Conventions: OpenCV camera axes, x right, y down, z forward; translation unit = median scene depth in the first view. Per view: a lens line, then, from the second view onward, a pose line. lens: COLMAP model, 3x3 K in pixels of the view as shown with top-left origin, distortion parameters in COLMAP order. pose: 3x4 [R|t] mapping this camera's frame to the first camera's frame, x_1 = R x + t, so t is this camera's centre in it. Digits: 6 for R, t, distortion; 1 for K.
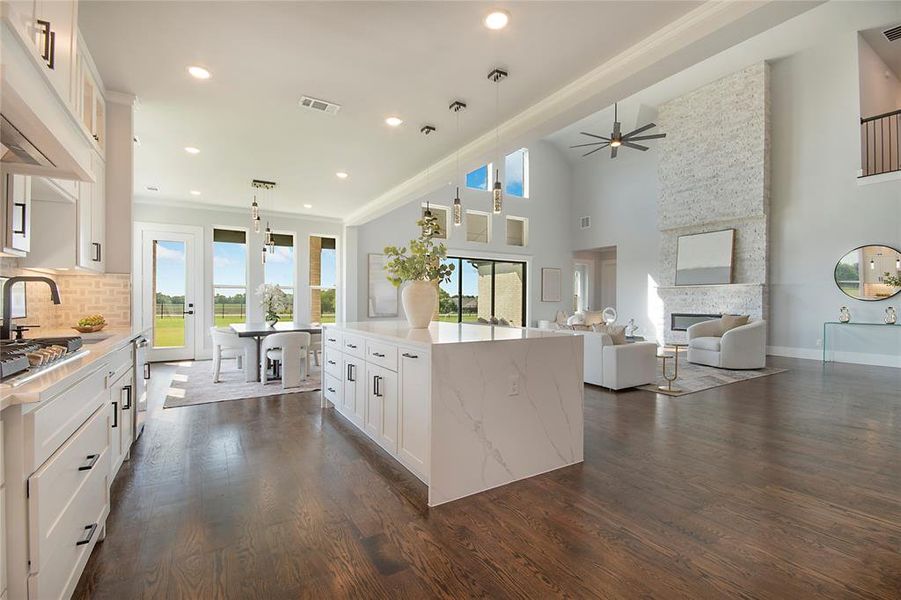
lens RADIAL K [[403.1, 0, 447.5], [0, 403.1, 302.3], [0, 0, 1]] dist [0.009170, -0.010929]
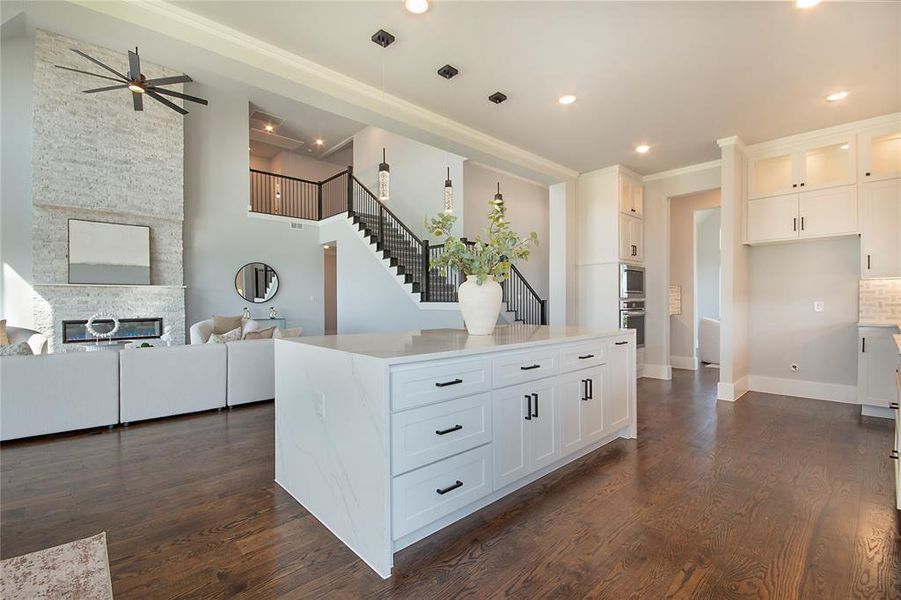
lens RADIAL K [[392.3, 0, 454.6], [0, 392.3, 304.9], [0, 0, 1]] dist [0.000930, -0.007835]
pose [[-0.210787, -0.006860, 0.977508, -0.383079], [0.010408, 0.999903, 0.009261, -0.001051], [-0.977477, 0.012126, -0.210695, 0.570315]]
